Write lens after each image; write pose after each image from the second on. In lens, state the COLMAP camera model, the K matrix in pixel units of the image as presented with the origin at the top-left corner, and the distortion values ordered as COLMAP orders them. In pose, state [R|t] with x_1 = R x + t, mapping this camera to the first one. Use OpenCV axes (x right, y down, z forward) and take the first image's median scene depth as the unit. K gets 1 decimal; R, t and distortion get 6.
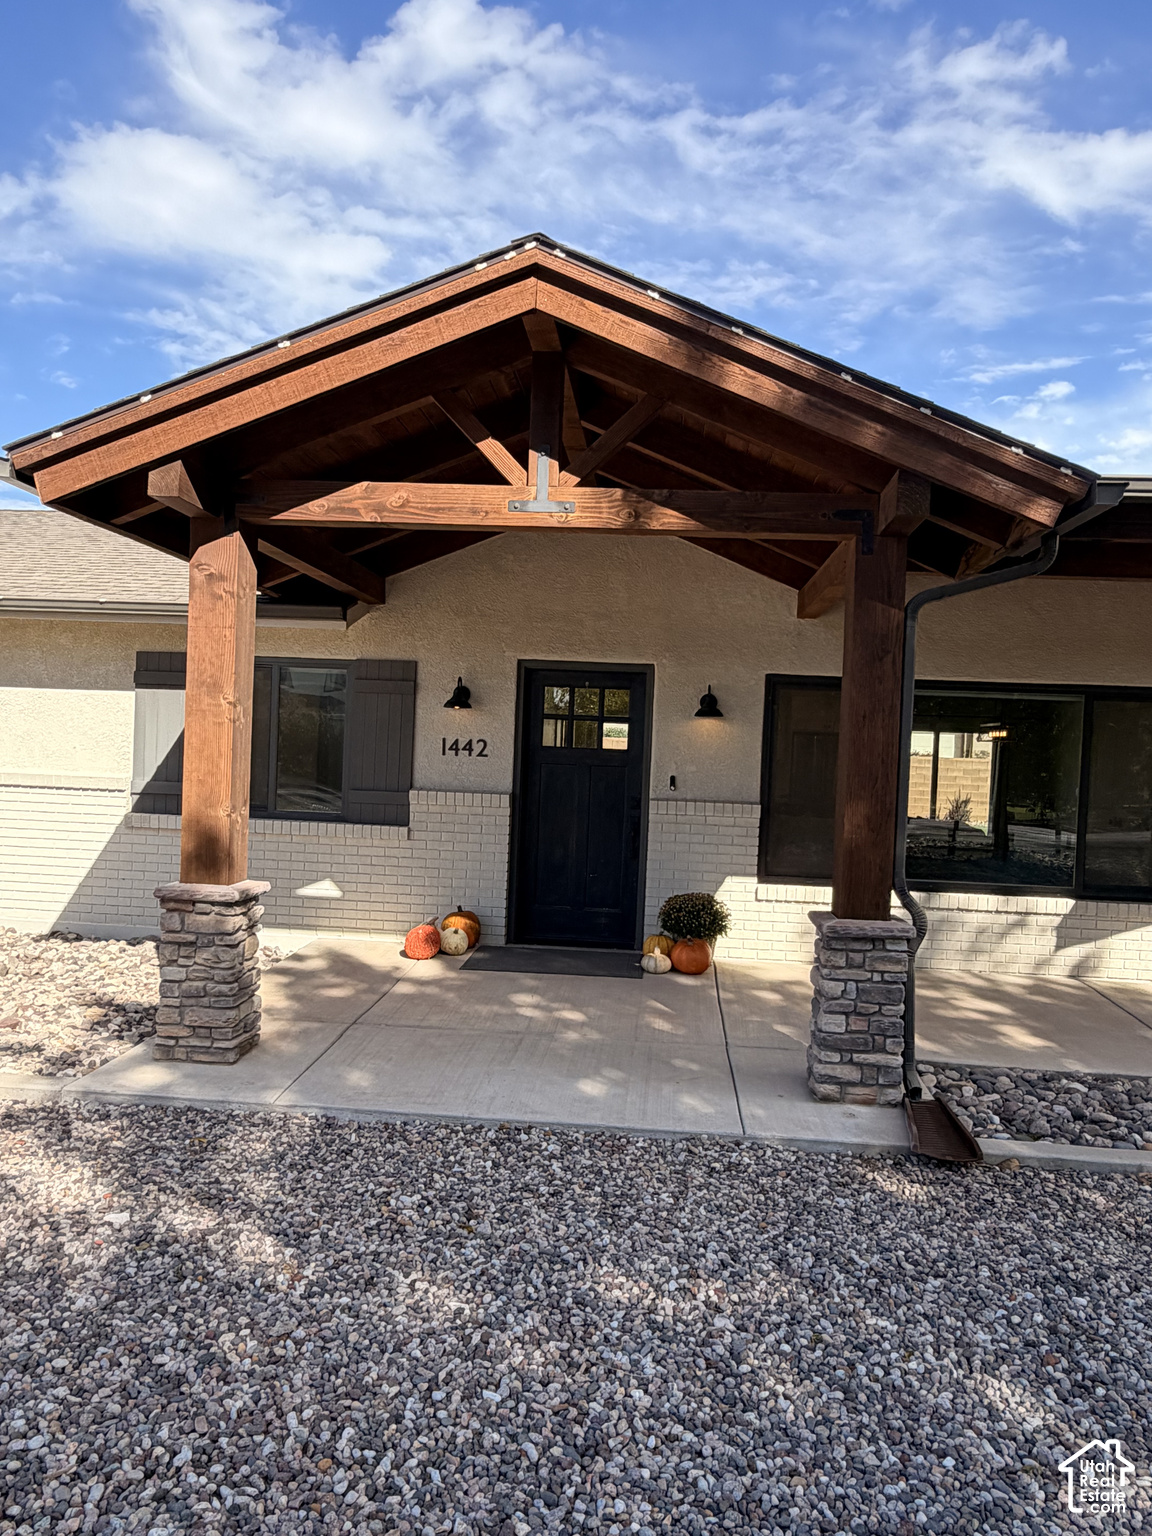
lens RADIAL K [[1062.4, 0, 576.0], [0, 1062.4, 768.0], [0, 0, 1]] dist [-0.003010, 0.005985]
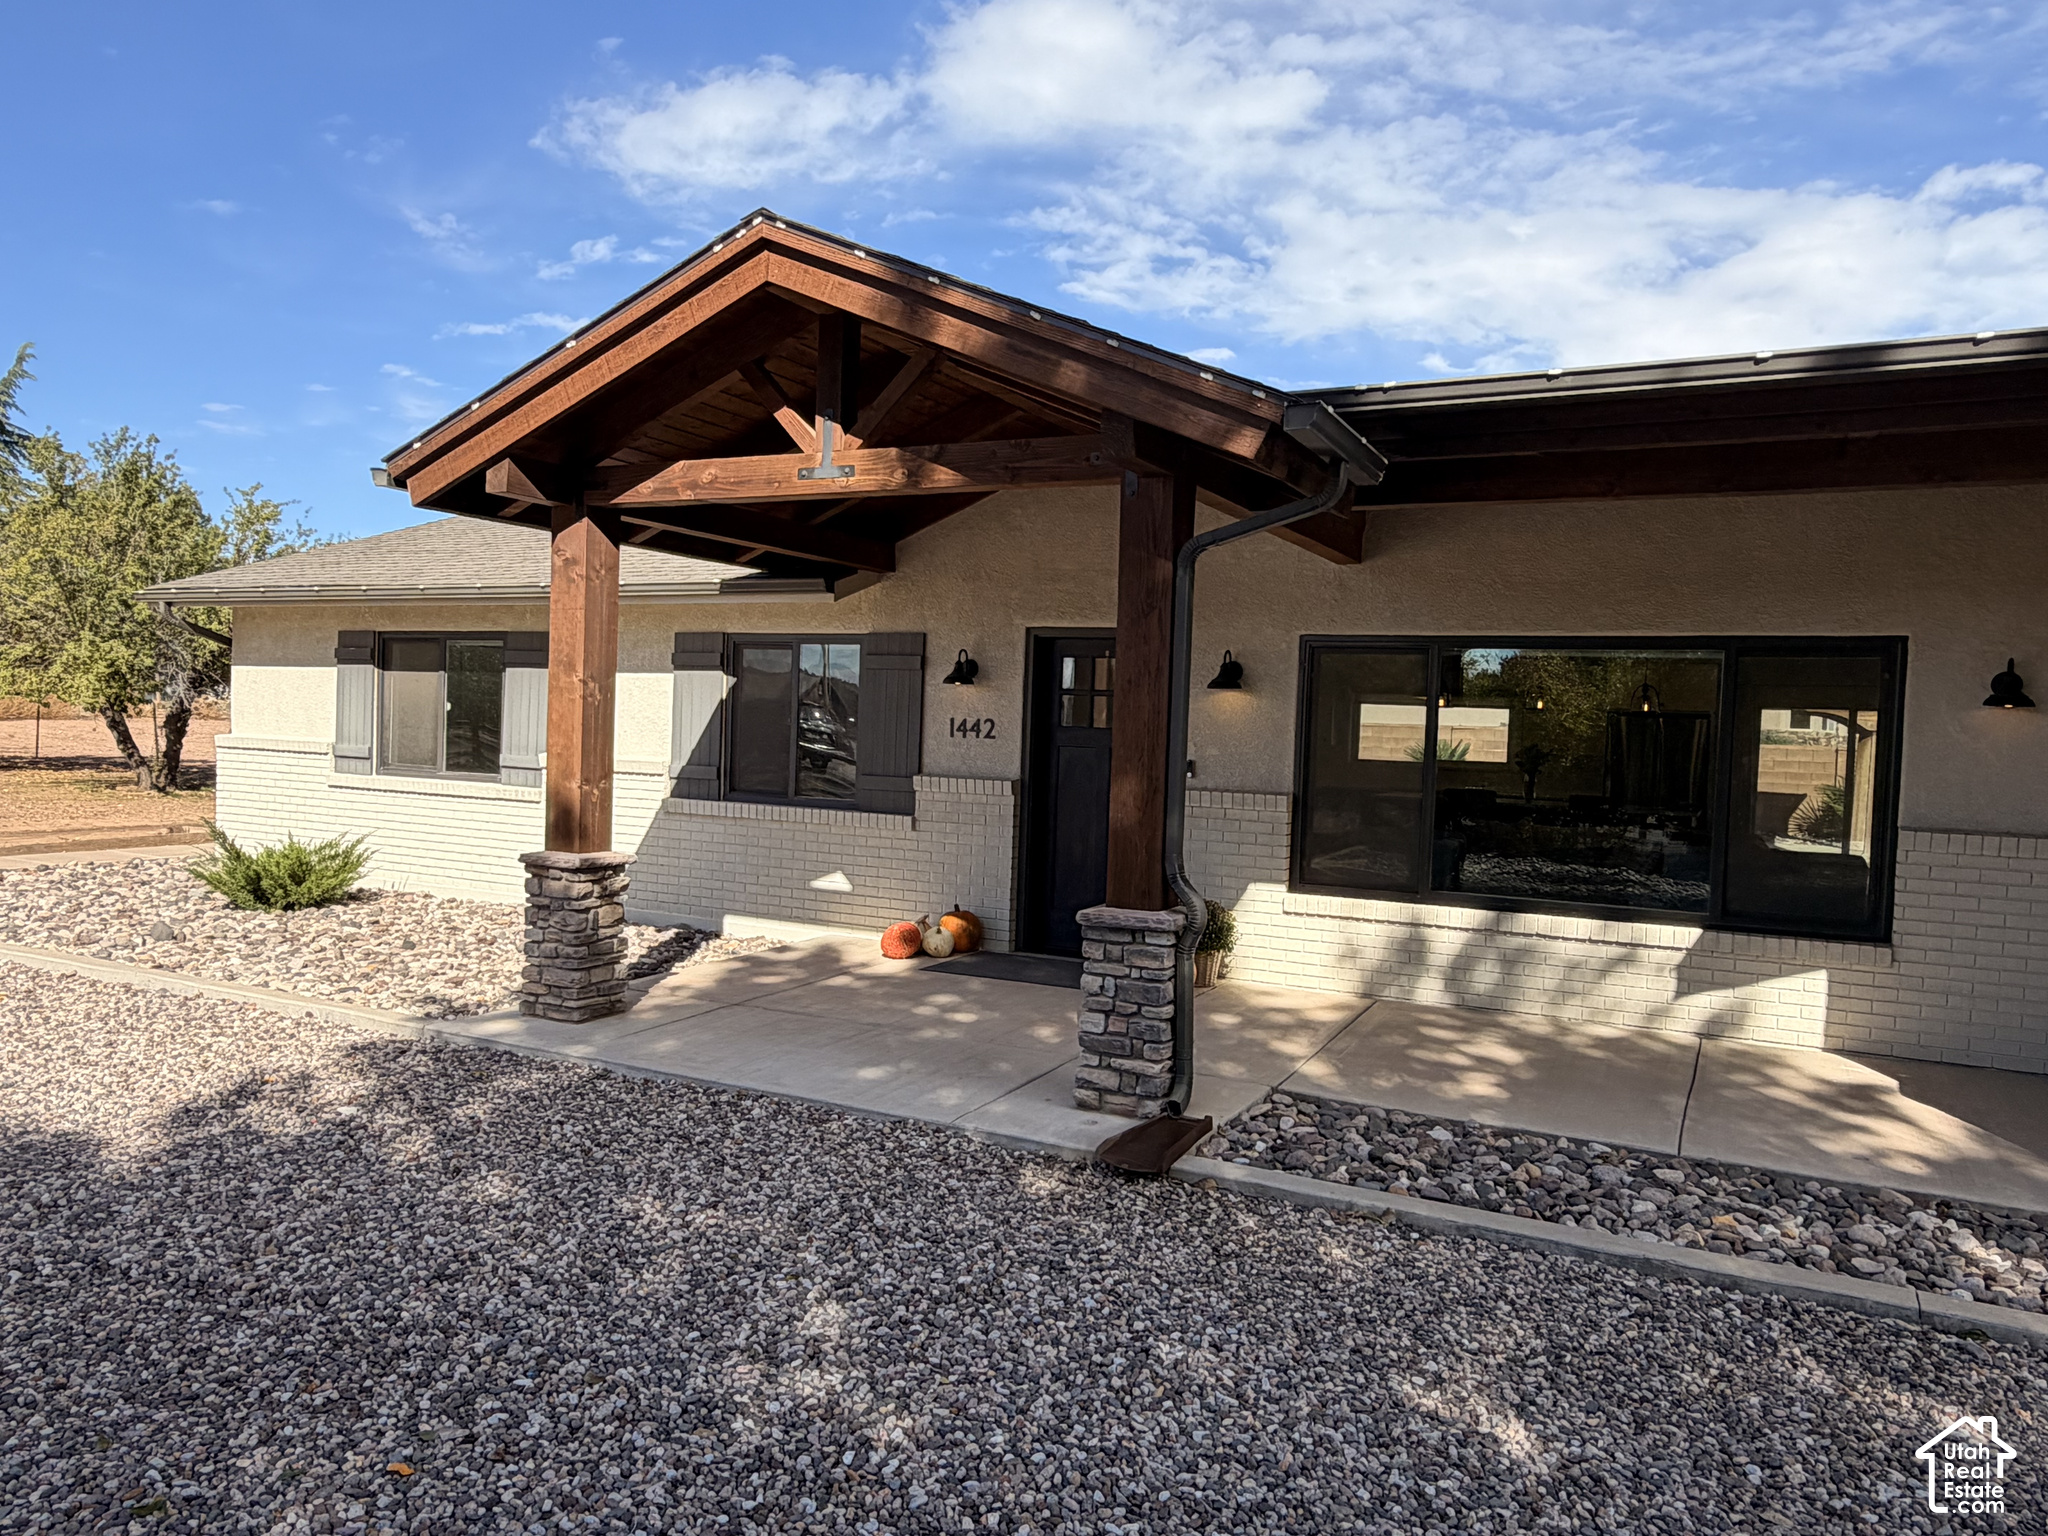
lens RADIAL K [[1416.5, 0, 1024.0], [0, 1416.5, 768.0], [0, 0, 1]] dist [-0.003010, 0.005985]
pose [[0.922460, 0.004135, -0.386071, 0.631671], [-0.006029, 0.999975, -0.003693, 0.028745], [0.386046, 0.005734, 0.922461, -0.126665]]
